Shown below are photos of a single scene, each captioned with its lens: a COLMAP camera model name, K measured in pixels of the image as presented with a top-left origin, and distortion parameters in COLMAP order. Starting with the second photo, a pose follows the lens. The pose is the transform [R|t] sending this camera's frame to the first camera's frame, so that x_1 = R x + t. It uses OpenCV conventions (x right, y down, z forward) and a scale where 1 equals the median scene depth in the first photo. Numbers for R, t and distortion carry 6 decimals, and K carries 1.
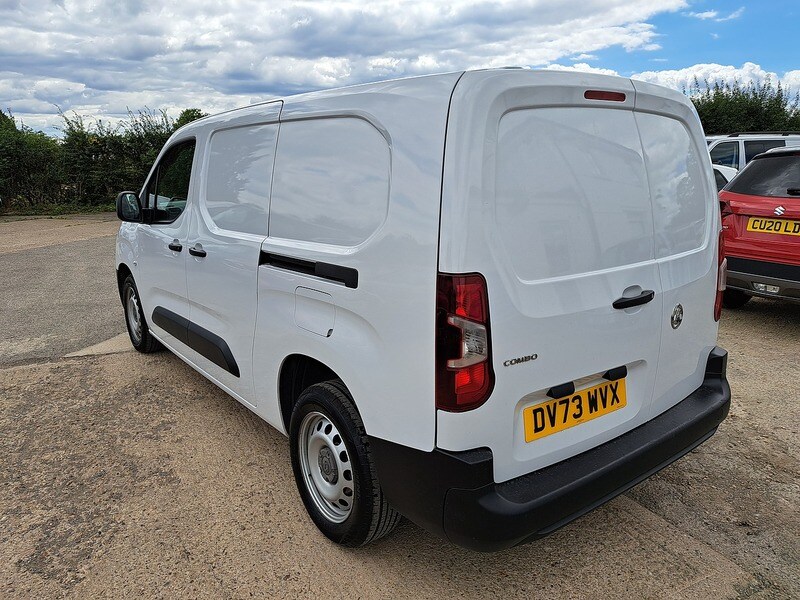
lens RADIAL K [[575.7, 0, 397.4], [0, 575.7, 294.3], [0, 0, 1]] dist [0.047430, -0.044092]
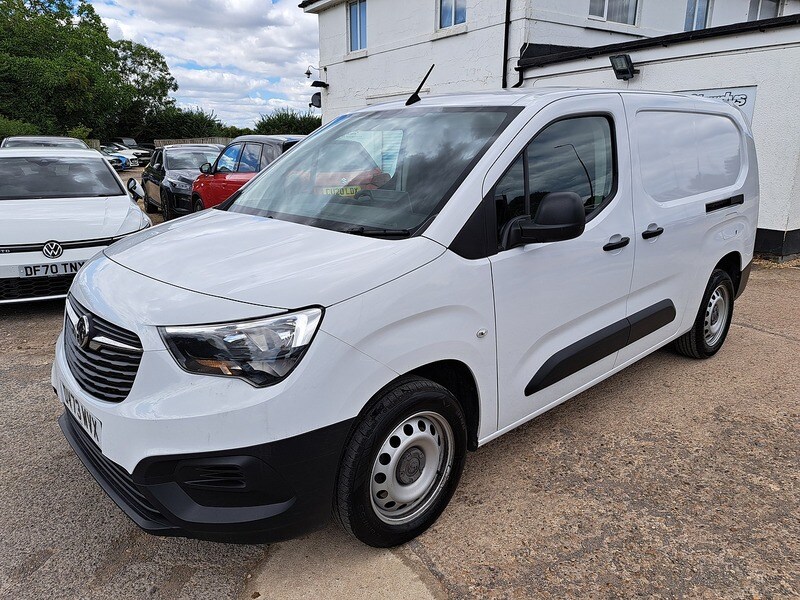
lens RADIAL K [[575.7, 0, 395.8], [0, 575.7, 303.6], [0, 0, 1]] dist [0.047430, -0.044092]
pose [[-0.090355, -0.257939, 0.961927, -1.682417], [0.228474, 0.934748, 0.272112, -0.429860], [-0.969348, 0.244362, -0.025526, 1.921778]]
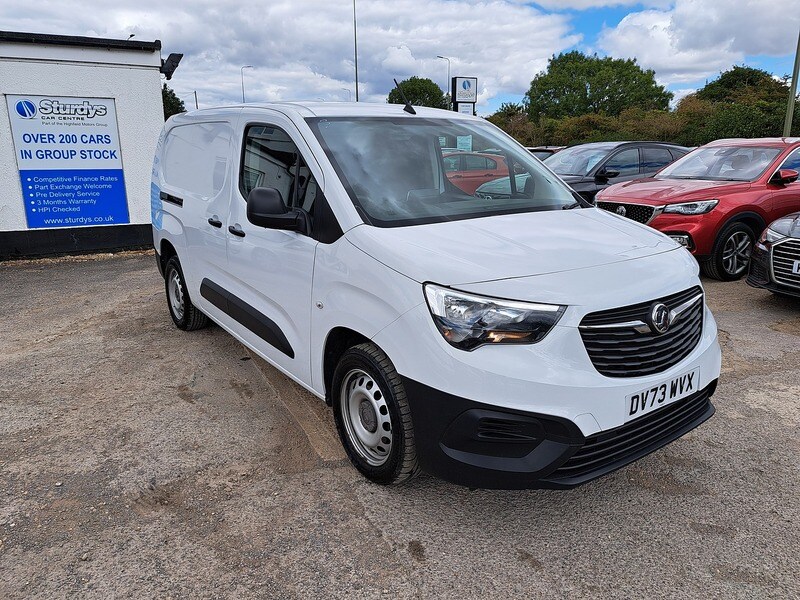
lens RADIAL K [[575.7, 0, 402.6], [0, 575.7, 302.6], [0, 0, 1]] dist [0.047430, -0.044092]
pose [[-0.999631, 0.004723, 0.026748, -0.408705], [0.016720, 0.883071, 0.468941, -0.737419], [-0.021406, 0.469215, -0.882825, 3.206573]]
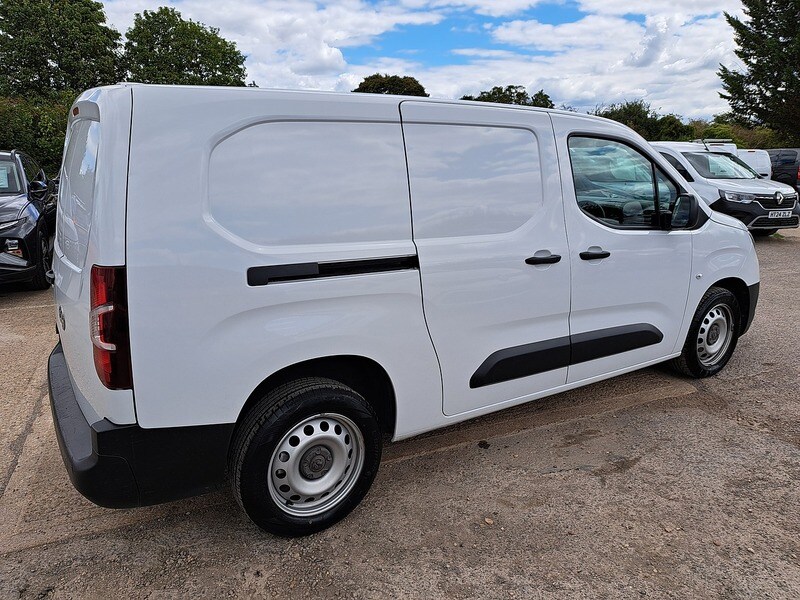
lens RADIAL K [[575.7, 0, 397.2], [0, 575.7, 297.5], [0, 0, 1]] dist [0.047430, -0.044092]
pose [[-0.072043, 0.248734, -0.965889, 1.326874], [-0.222564, 0.939978, 0.258662, -0.367592], [0.972253, 0.233607, -0.012360, 1.469262]]
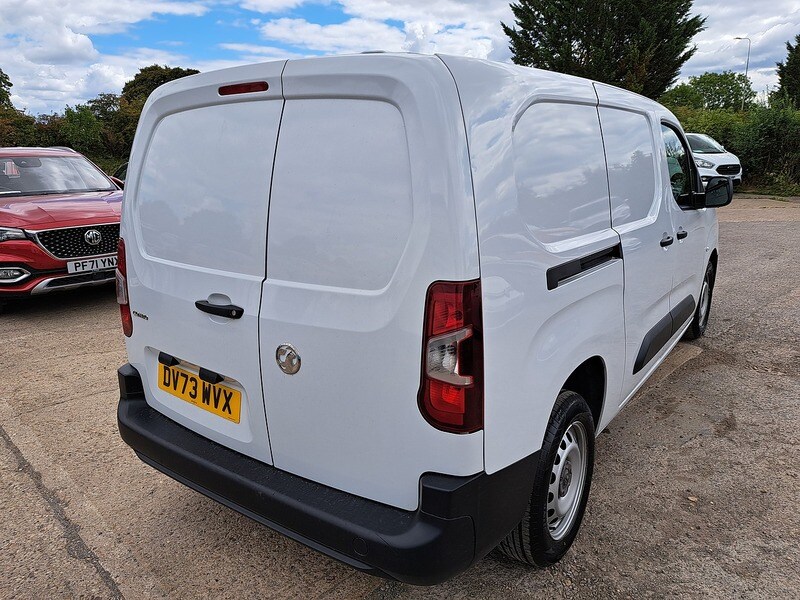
lens RADIAL K [[575.7, 0, 406.7], [0, 575.7, 297.8], [0, 0, 1]] dist [0.047430, -0.044092]
pose [[0.301265, 0.239569, -0.922955, 1.145552], [-0.199538, 0.962334, 0.184658, -0.203290], [0.932429, 0.128534, 0.337720, 0.813141]]
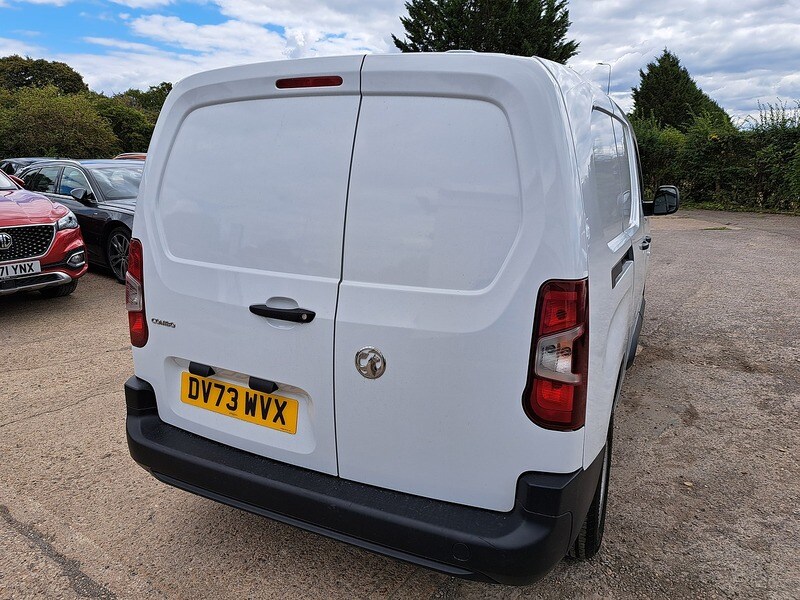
lens RADIAL K [[575.7, 0, 391.6], [0, 575.7, 295.9], [0, 0, 1]] dist [0.047430, -0.044092]
pose [[0.459690, 0.219906, -0.860423, 1.043571], [-0.213600, 0.967794, 0.133230, -0.142569], [0.862010, 0.122542, 0.491857, 0.596324]]
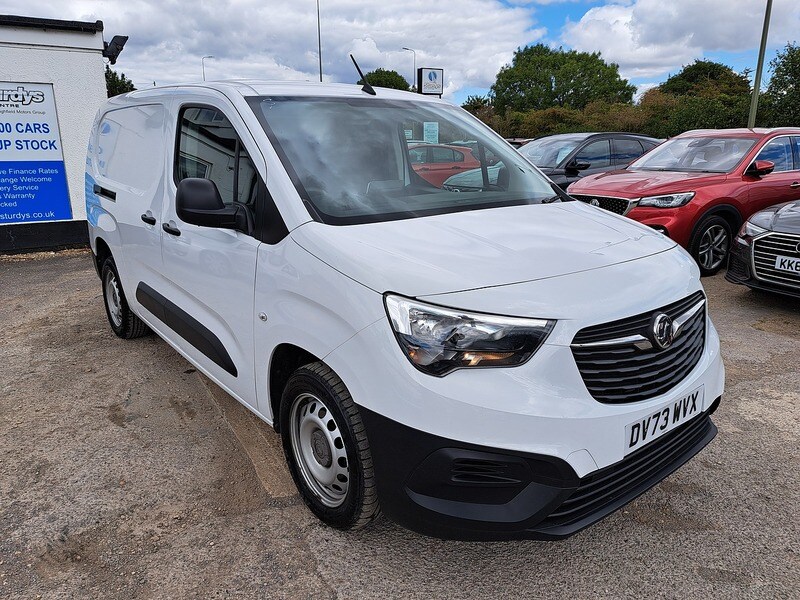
lens RADIAL K [[575.7, 0, 396.4], [0, 575.7, 303.4], [0, 0, 1]] dist [0.047430, -0.044092]
pose [[-0.999723, 0.015813, -0.017454, -0.420653], [0.005497, 0.877275, 0.479957, -0.685560], [0.022901, 0.479728, -0.877119, 3.051166]]
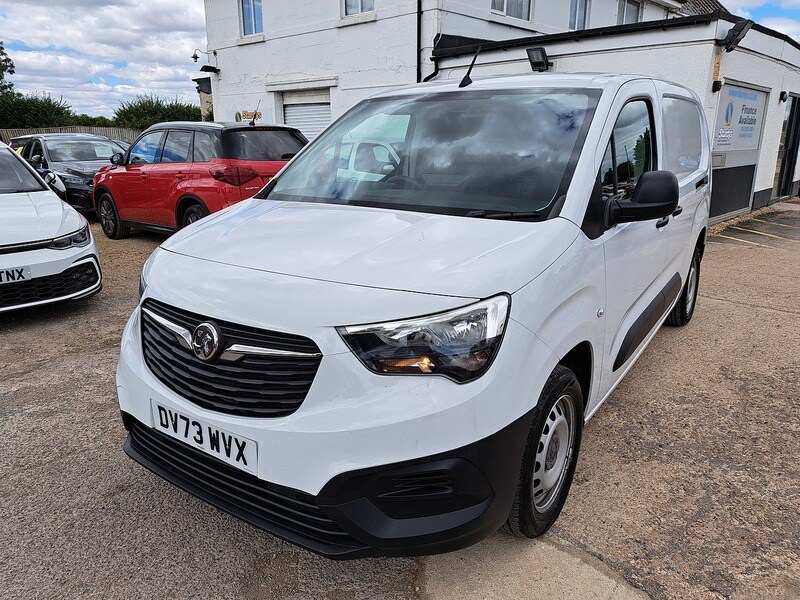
lens RADIAL K [[575.7, 0, 406.2], [0, 575.7, 299.4], [0, 0, 1]] dist [0.047430, -0.044092]
pose [[-0.320573, -0.251954, 0.913100, -1.565004], [0.219985, 0.917815, 0.330488, -0.501486], [-0.921325, 0.306814, -0.238800, 2.289047]]
